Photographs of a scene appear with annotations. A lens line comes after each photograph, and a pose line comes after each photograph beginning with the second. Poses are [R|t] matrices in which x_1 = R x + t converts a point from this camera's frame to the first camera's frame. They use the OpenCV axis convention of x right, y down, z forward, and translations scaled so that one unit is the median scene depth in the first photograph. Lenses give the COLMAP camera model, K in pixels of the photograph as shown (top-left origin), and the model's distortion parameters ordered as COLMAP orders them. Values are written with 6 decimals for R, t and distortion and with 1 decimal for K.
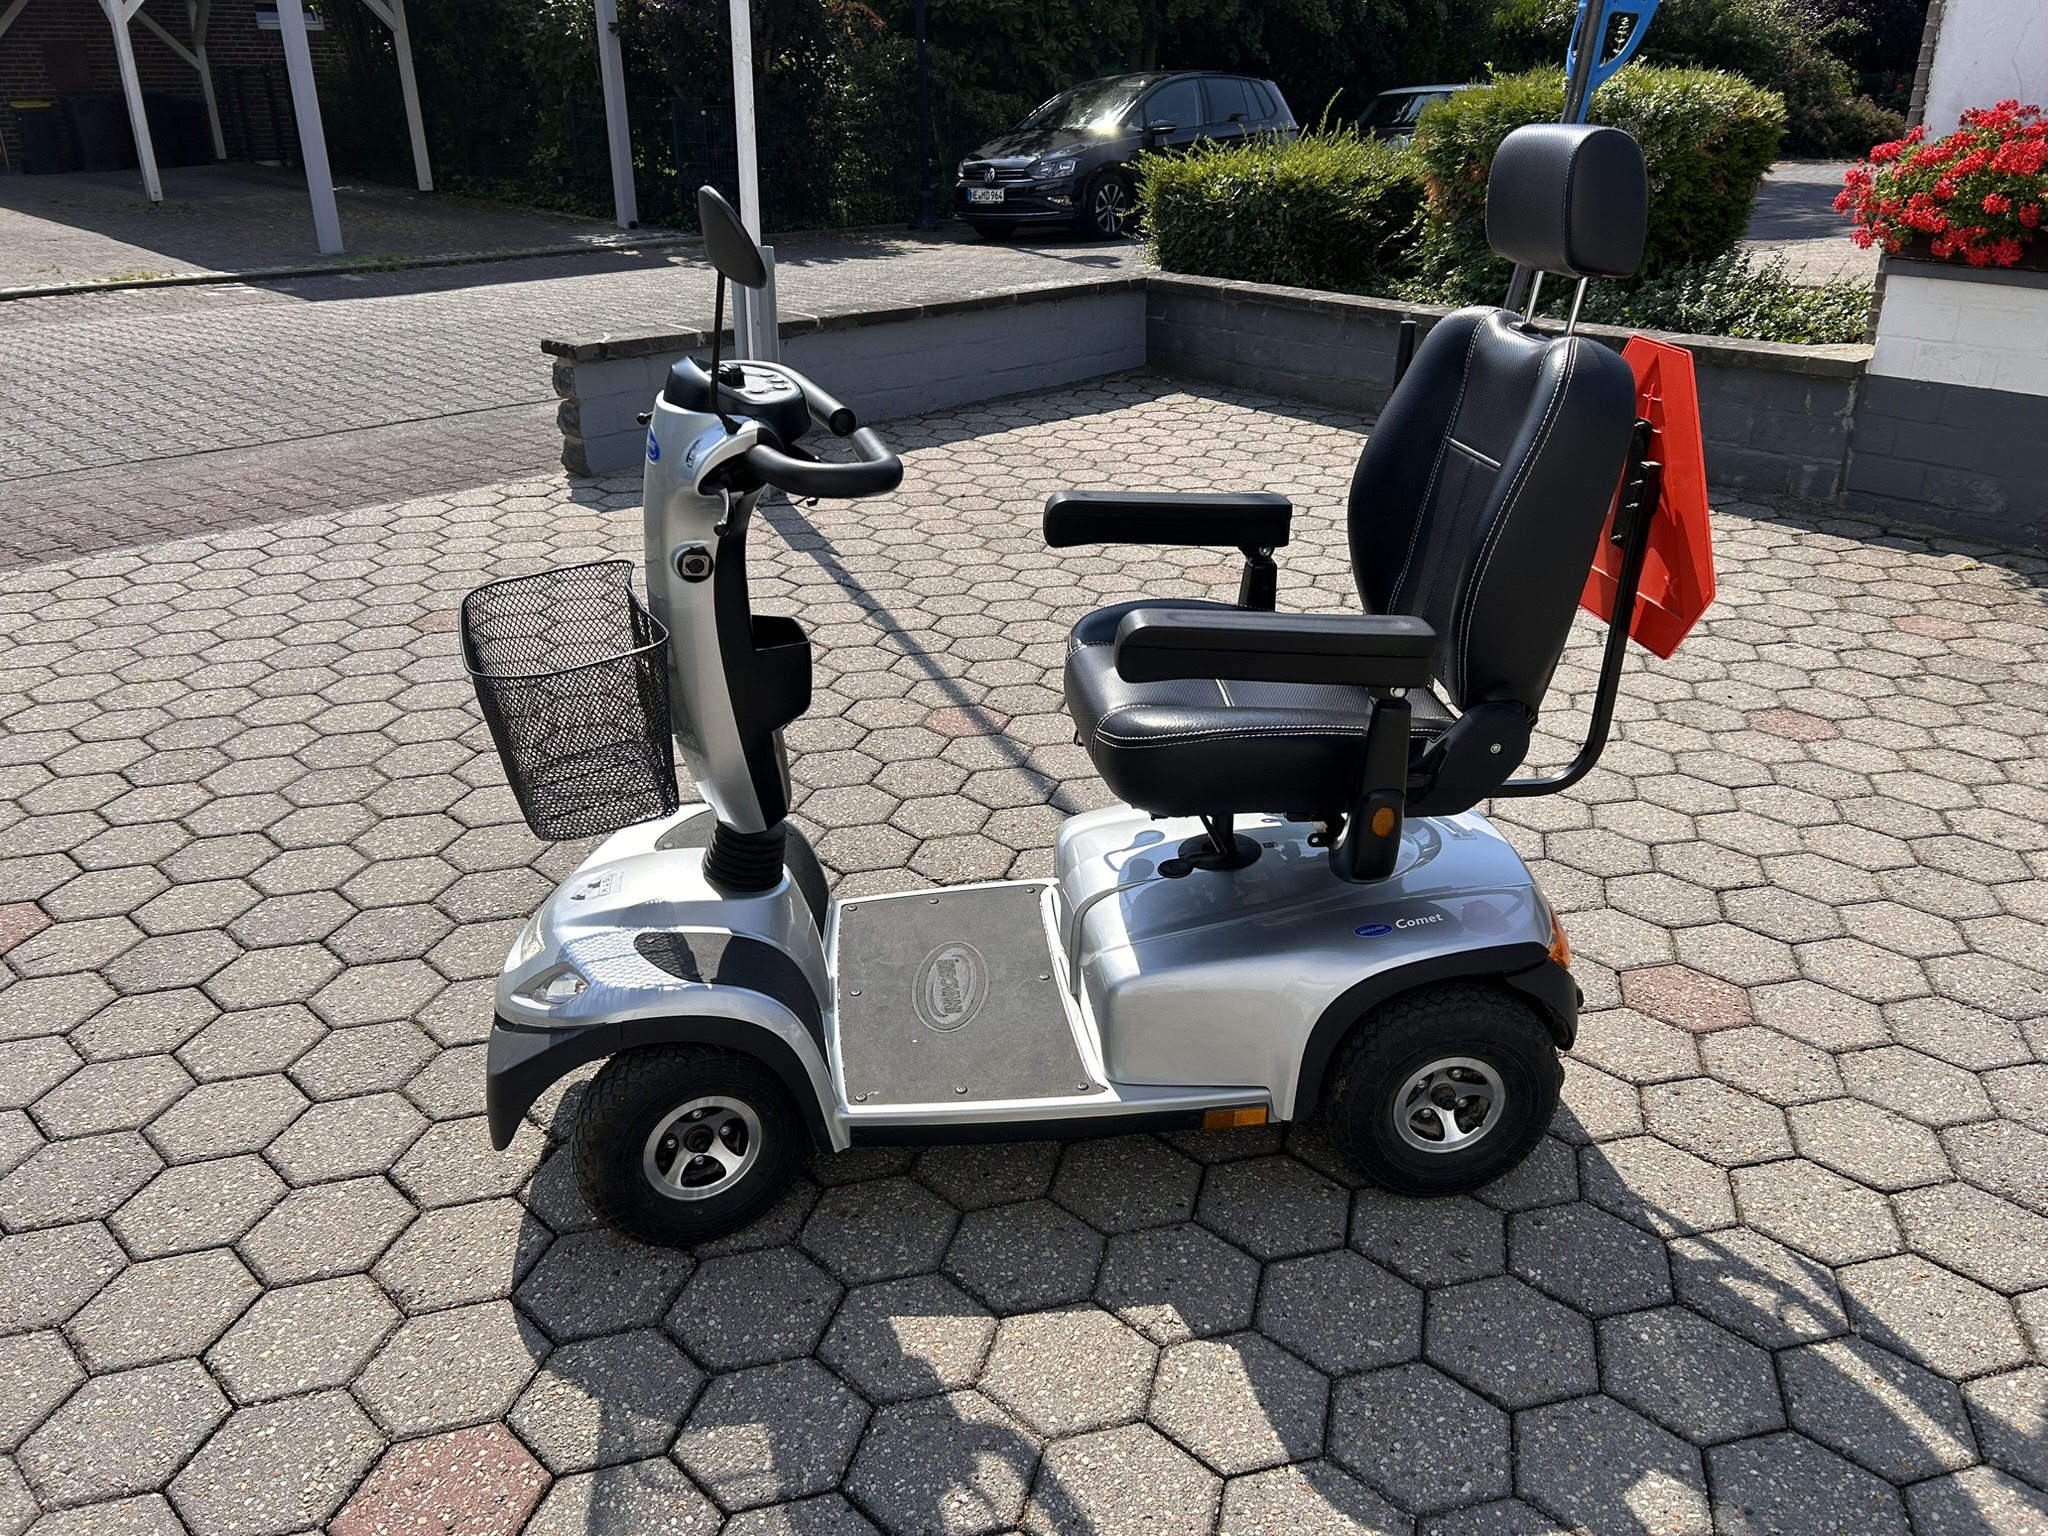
lens RADIAL K [[1542.9, 0, 1027.3], [0, 1542.9, 767.8], [0, 0, 1]] dist [0.038910, -0.043632]
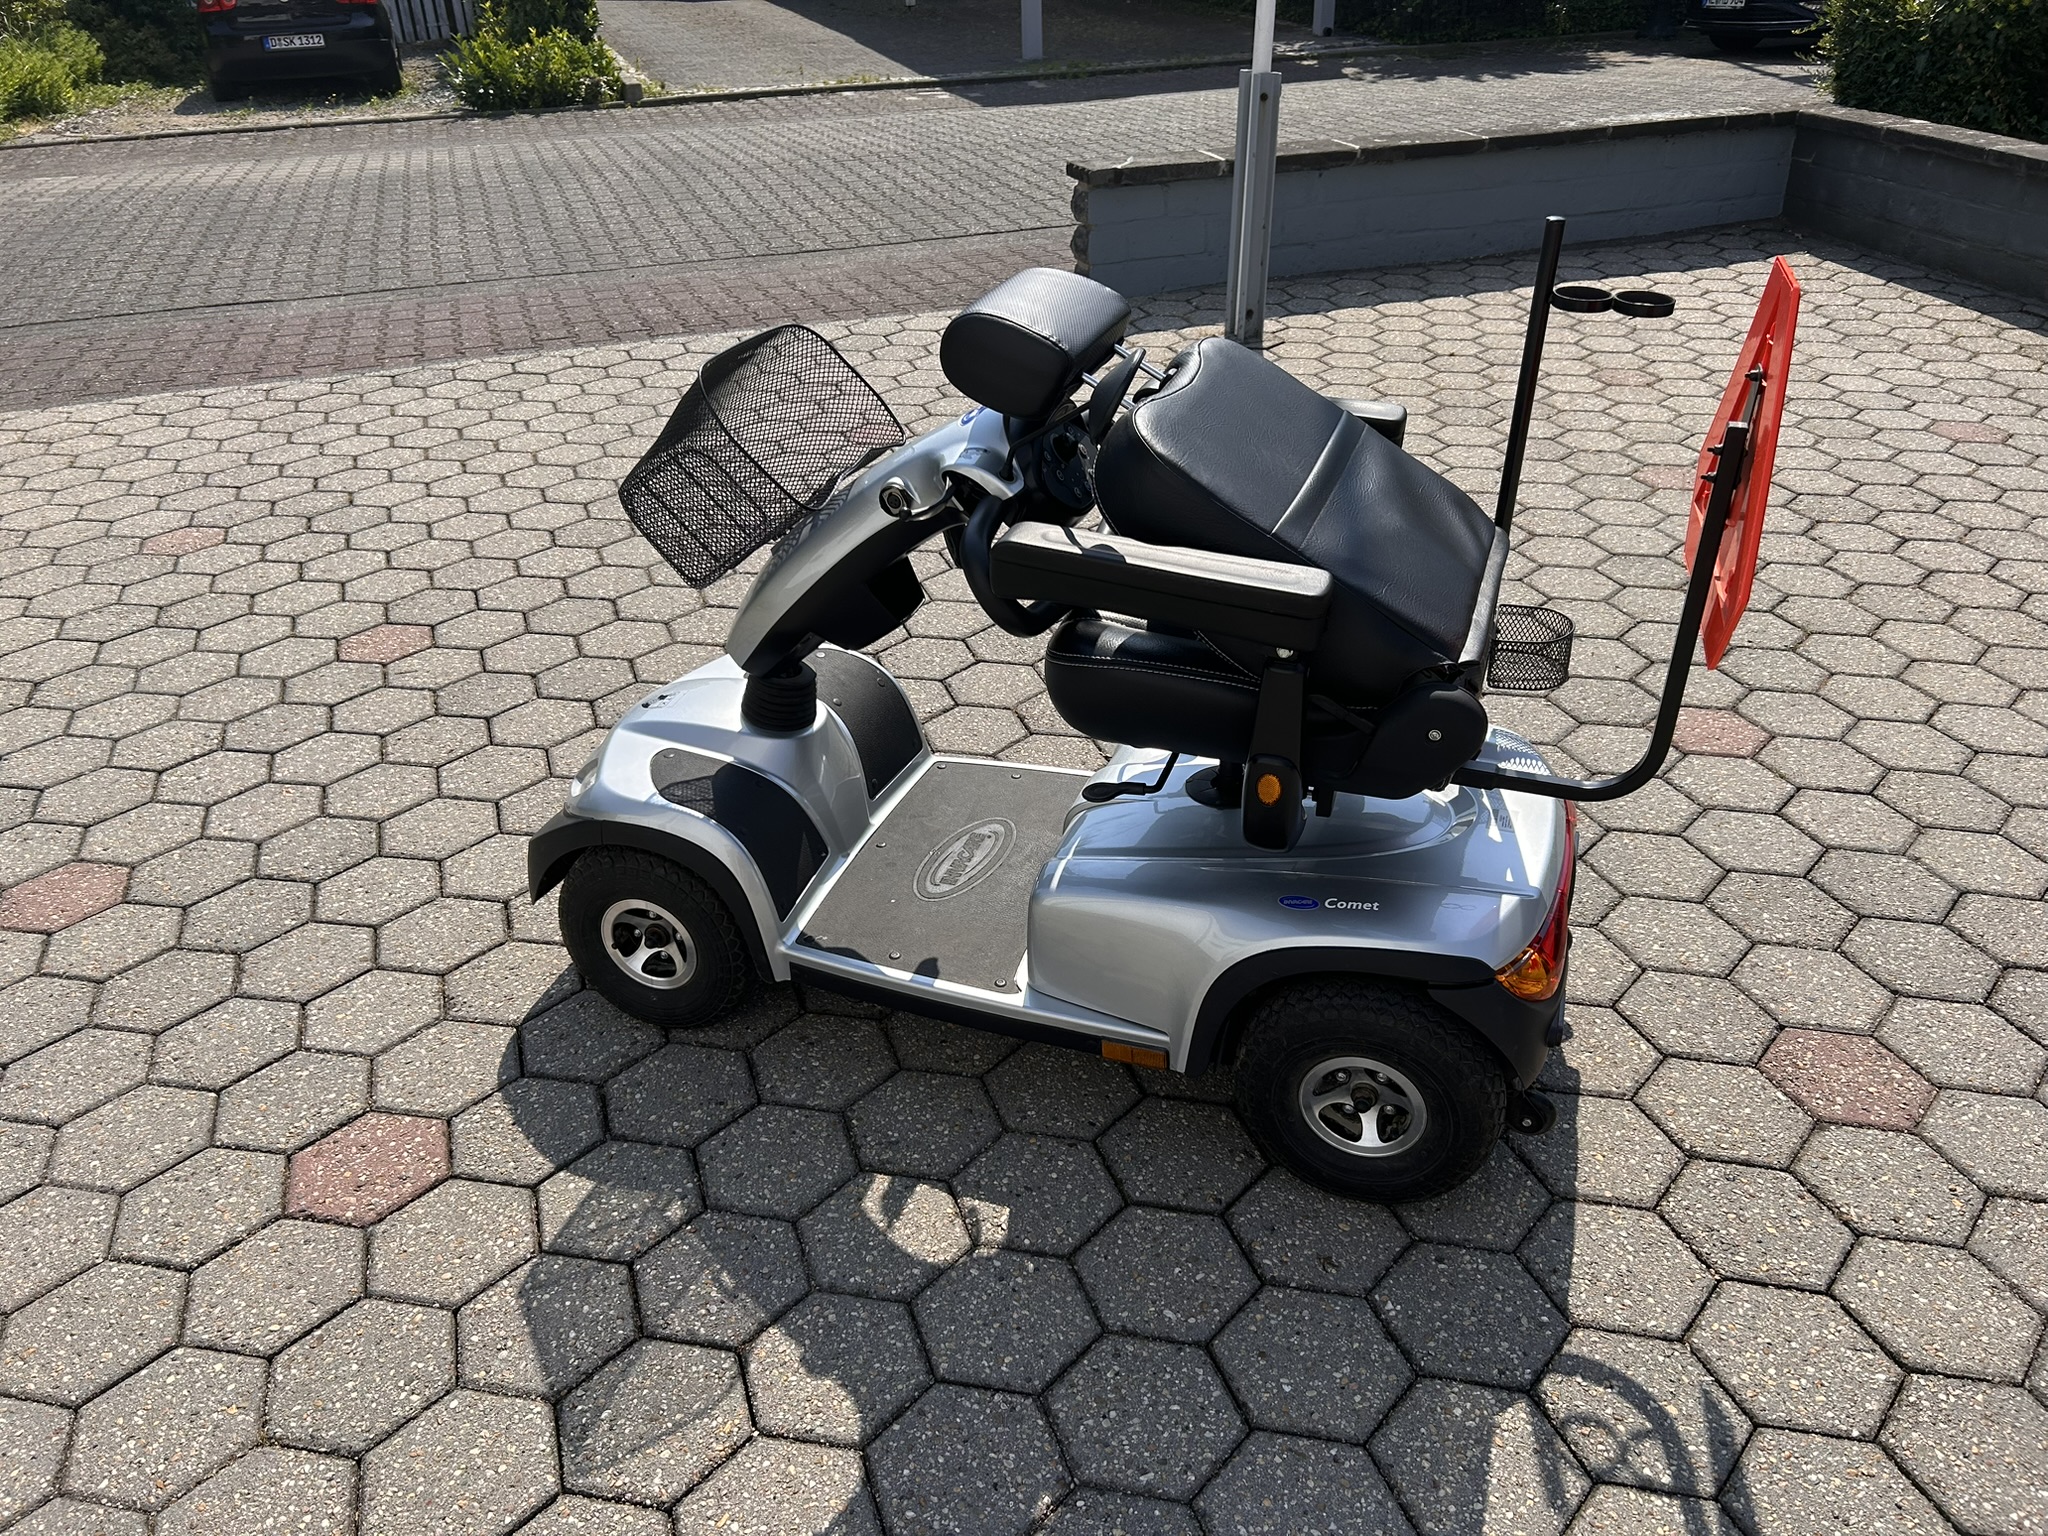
lens RADIAL K [[1542.9, 0, 1006.4], [0, 1542.9, 770.6], [0, 0, 1]] dist [0.038910, -0.043632]
pose [[0.891998, 0.203884, -0.403449, 0.129588], [-0.157788, 0.976803, 0.144772, -0.023640], [0.423607, -0.065477, 0.903476, 0.031019]]
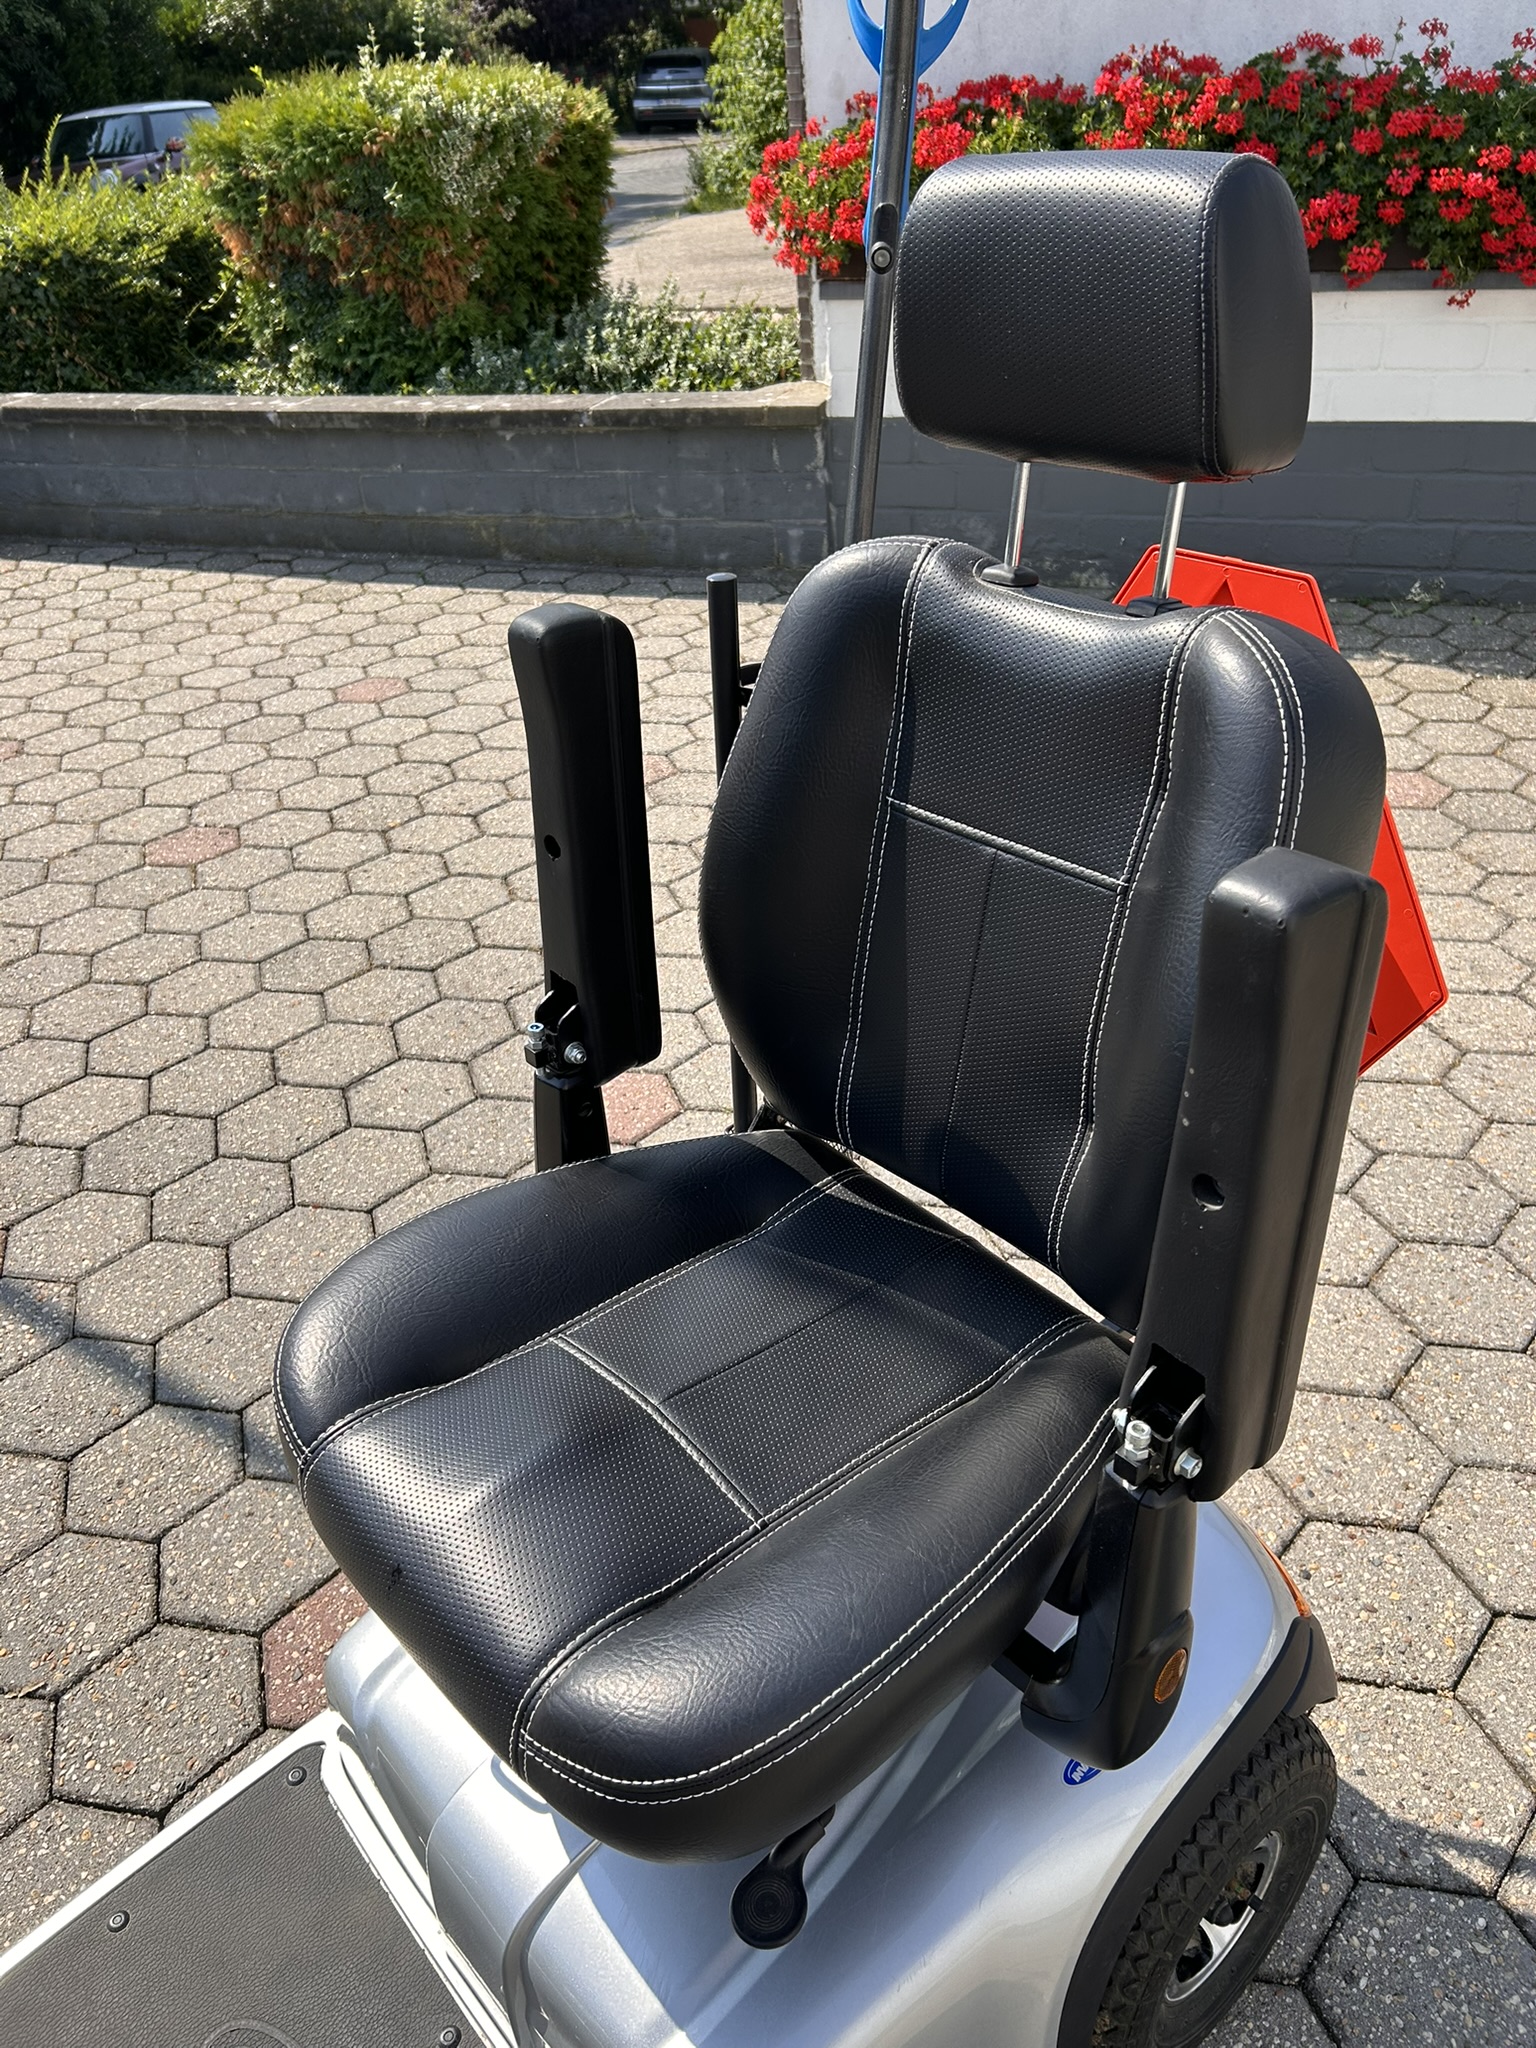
lens RADIAL K [[1542.9, 0, 785.7], [0, 1542.9, 1035.0], [0, 0, 1]] dist [0.038910, -0.043632]
pose [[0.822496, -0.335870, 0.459012, -0.007051], [0.274807, 0.941246, 0.196311, -0.081045], [-0.497978, -0.035326, 0.866470, 0.182965]]
